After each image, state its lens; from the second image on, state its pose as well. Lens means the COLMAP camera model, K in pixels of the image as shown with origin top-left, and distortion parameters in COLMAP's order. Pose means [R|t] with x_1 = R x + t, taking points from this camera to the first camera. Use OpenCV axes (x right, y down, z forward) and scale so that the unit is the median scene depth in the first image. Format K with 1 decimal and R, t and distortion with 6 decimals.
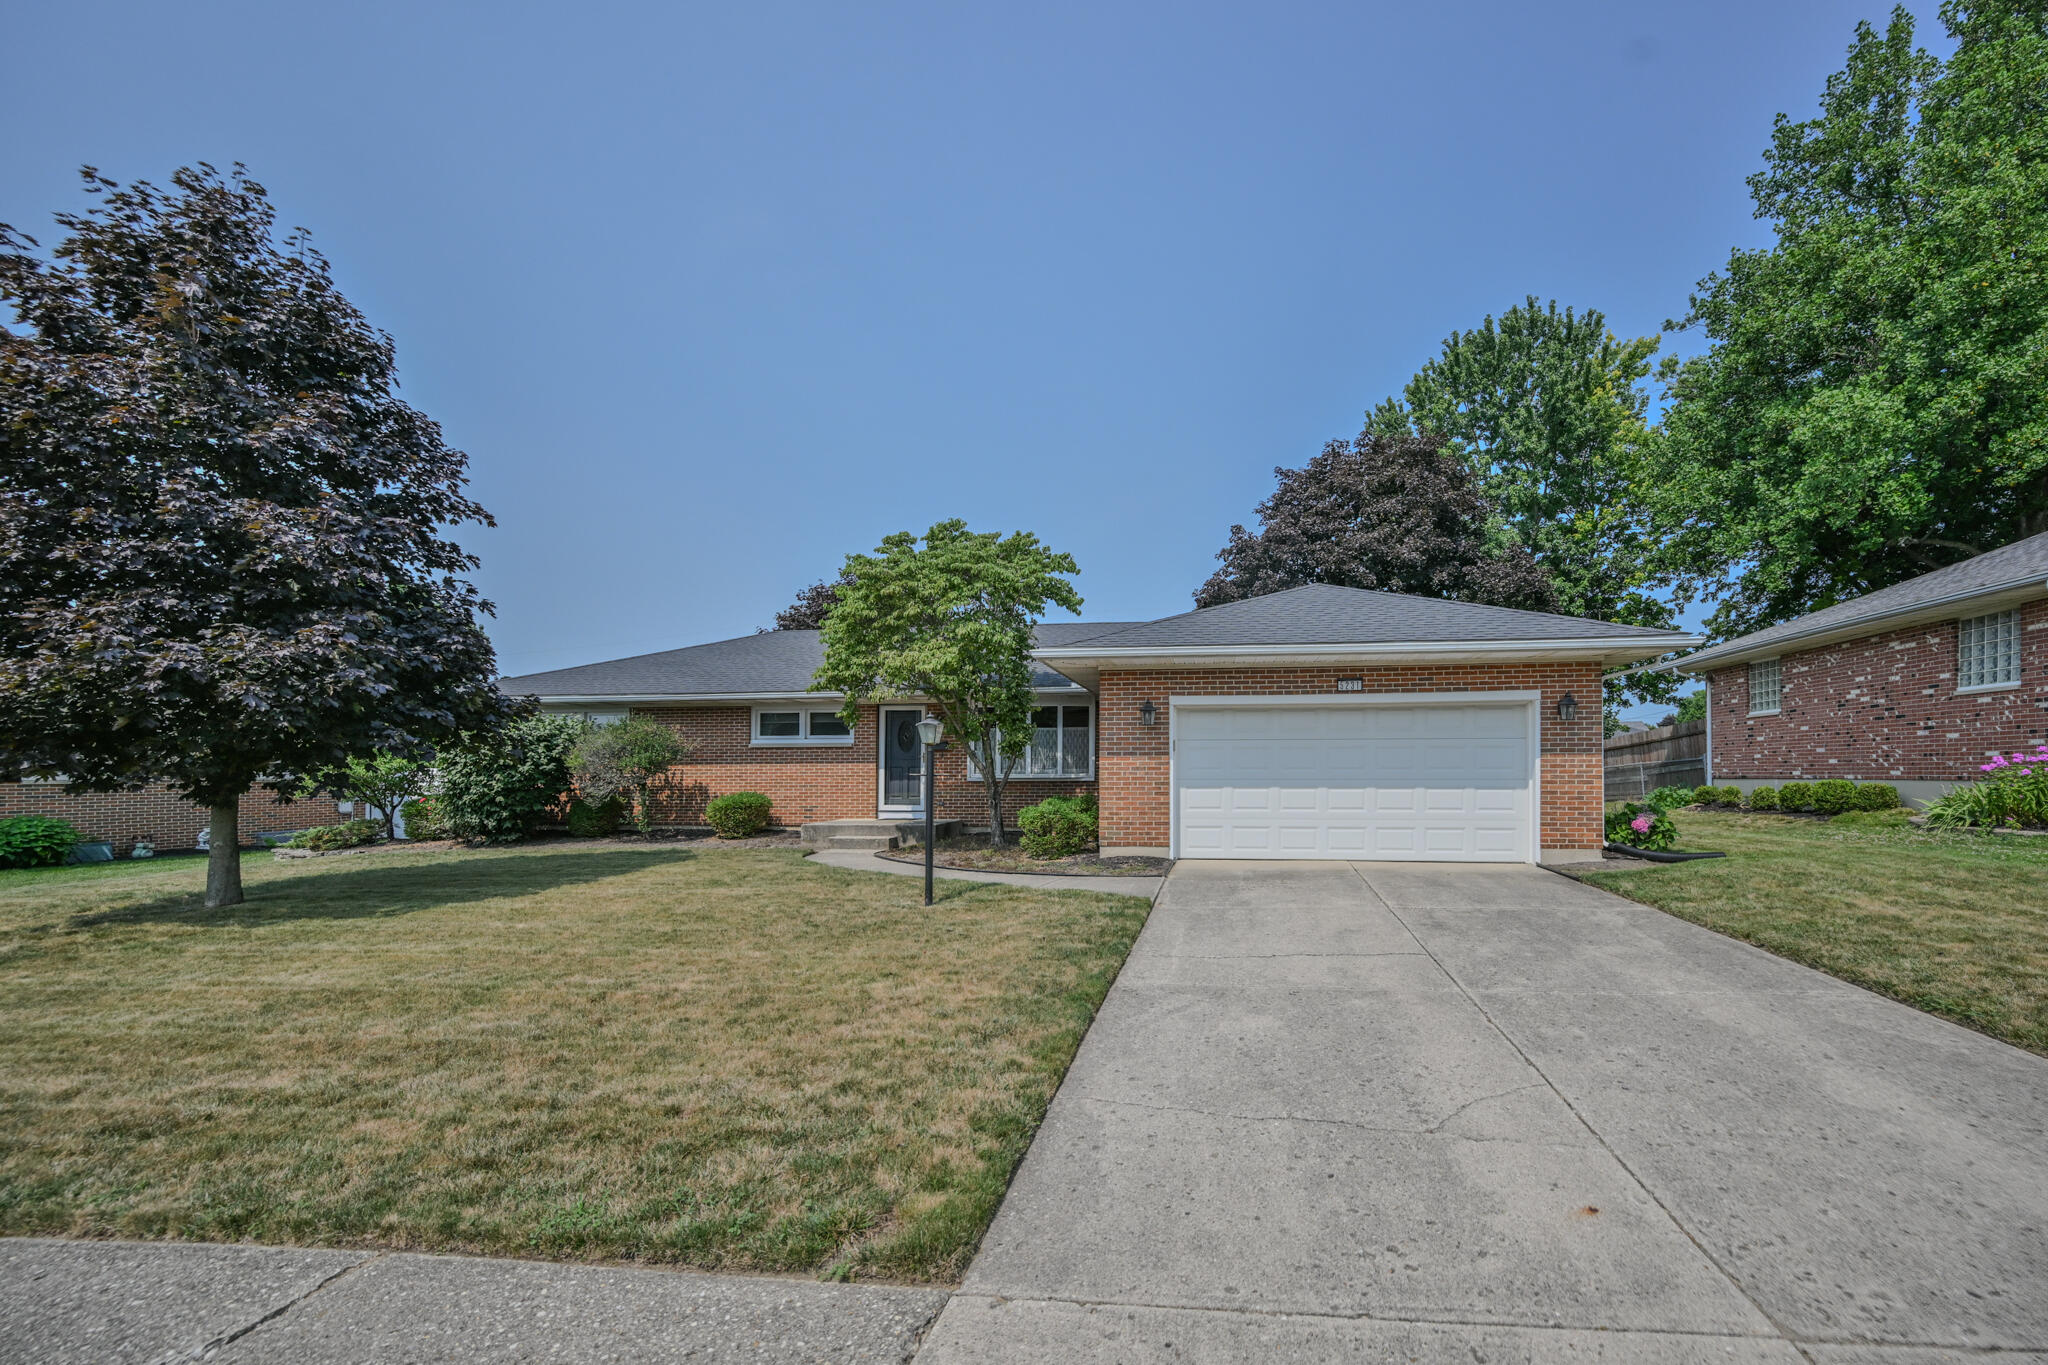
lens RADIAL K [[818.0, 0, 1135.8], [0, 818.0, 751.4], [0, 0, 1]] dist [-0.001206, -0.000082]
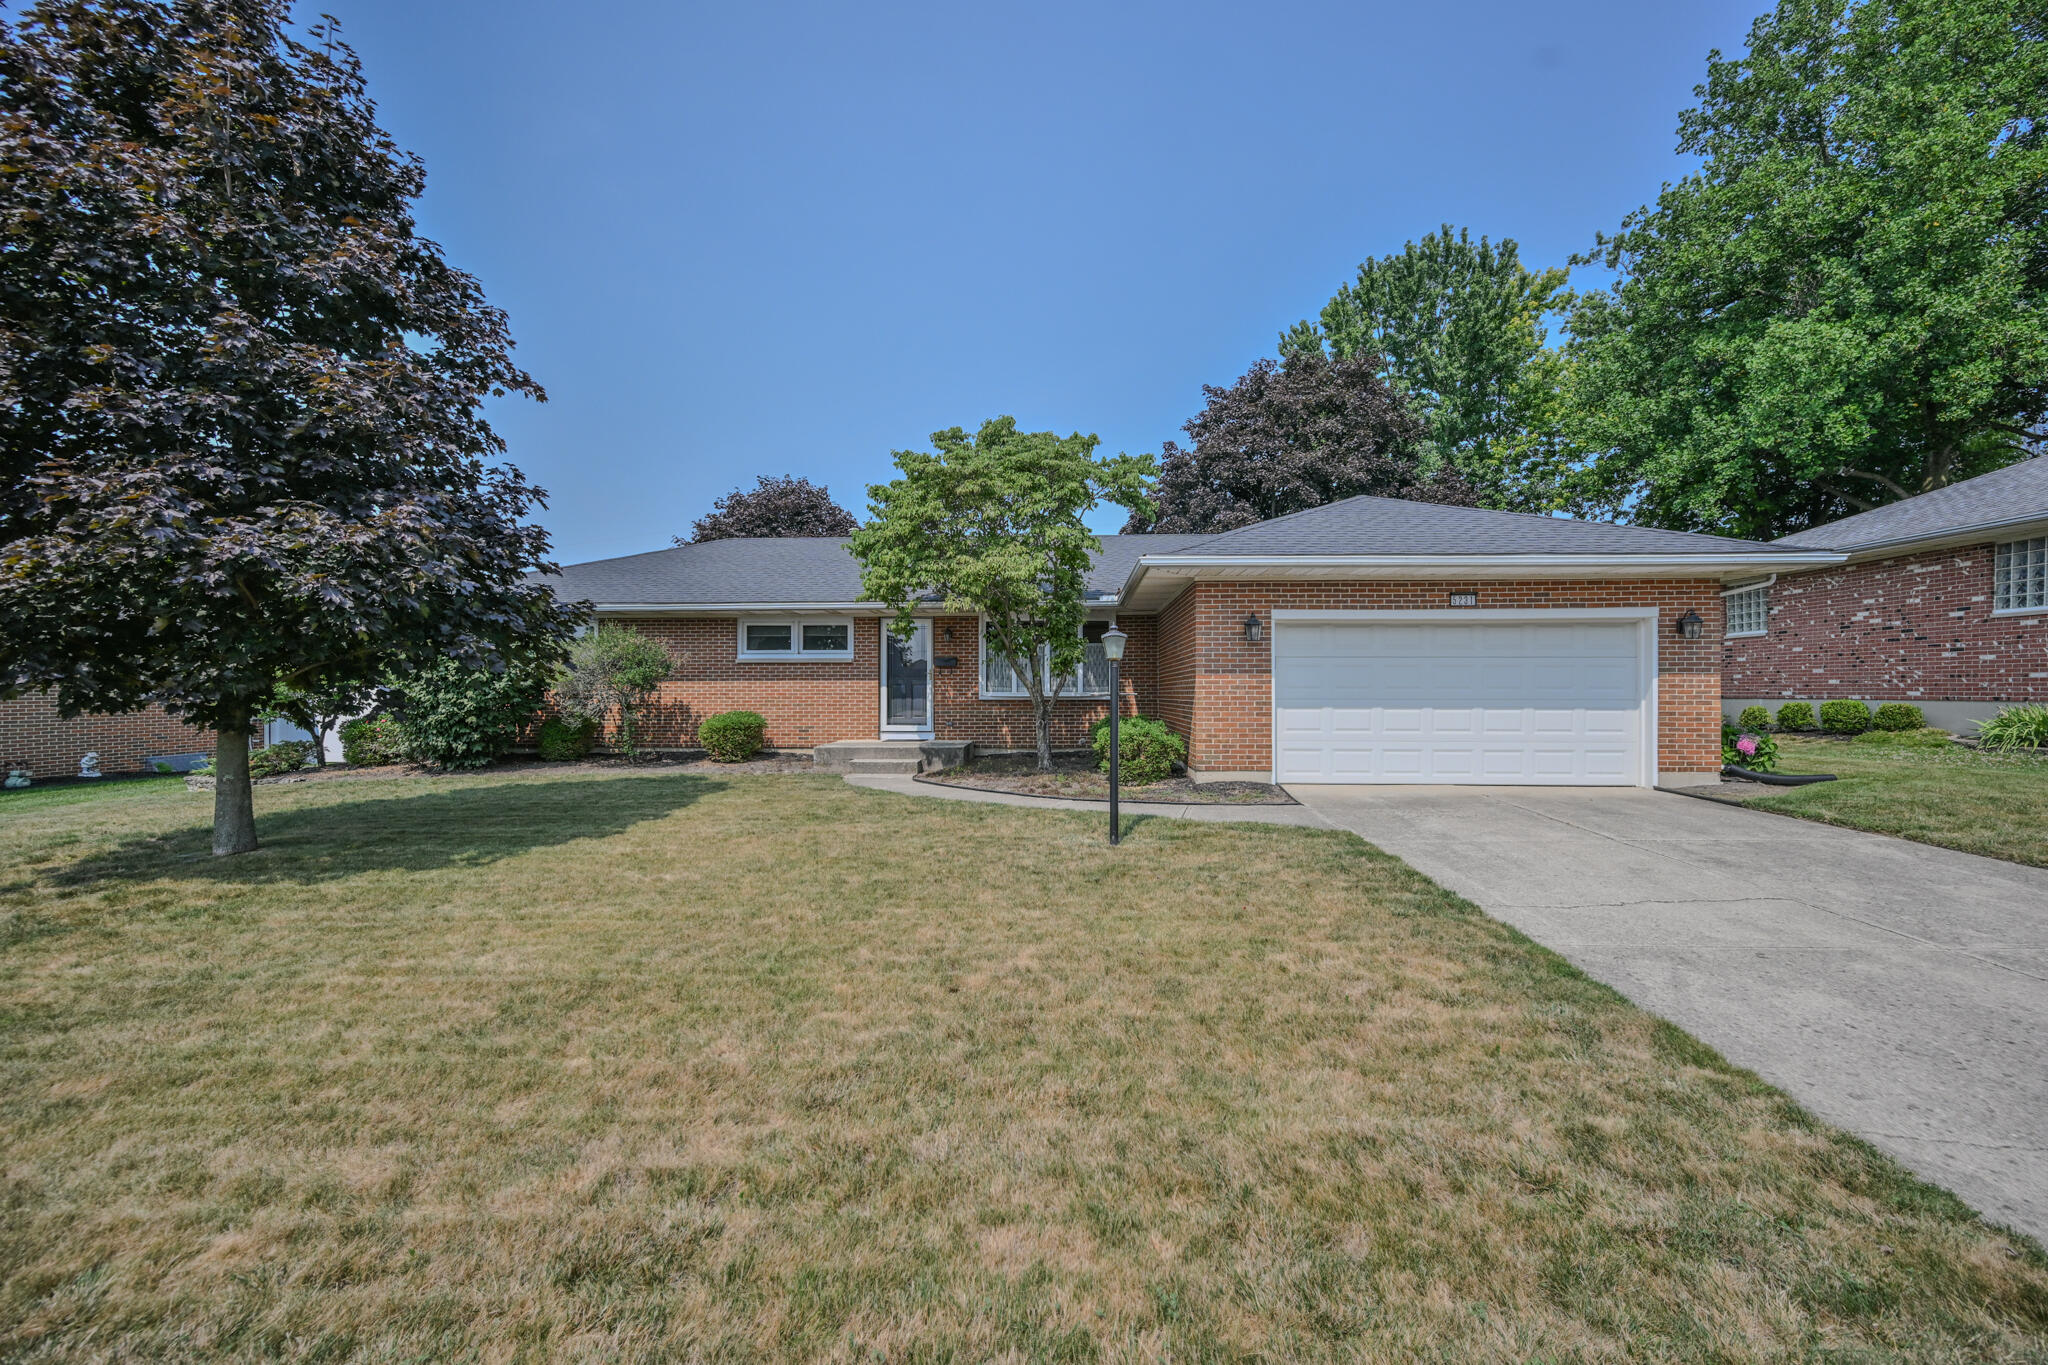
lens RADIAL K [[803.5, 0, 1058.8], [0, 803.5, 681.9], [0, 0, 1]] dist [-0.002028, 0.000338]
pose [[0.996926, 0.003455, 0.078272, -0.211482], [-0.004694, 0.999866, 0.015652, 0.001041], [-0.078207, -0.015971, 0.996809, 0.082732]]
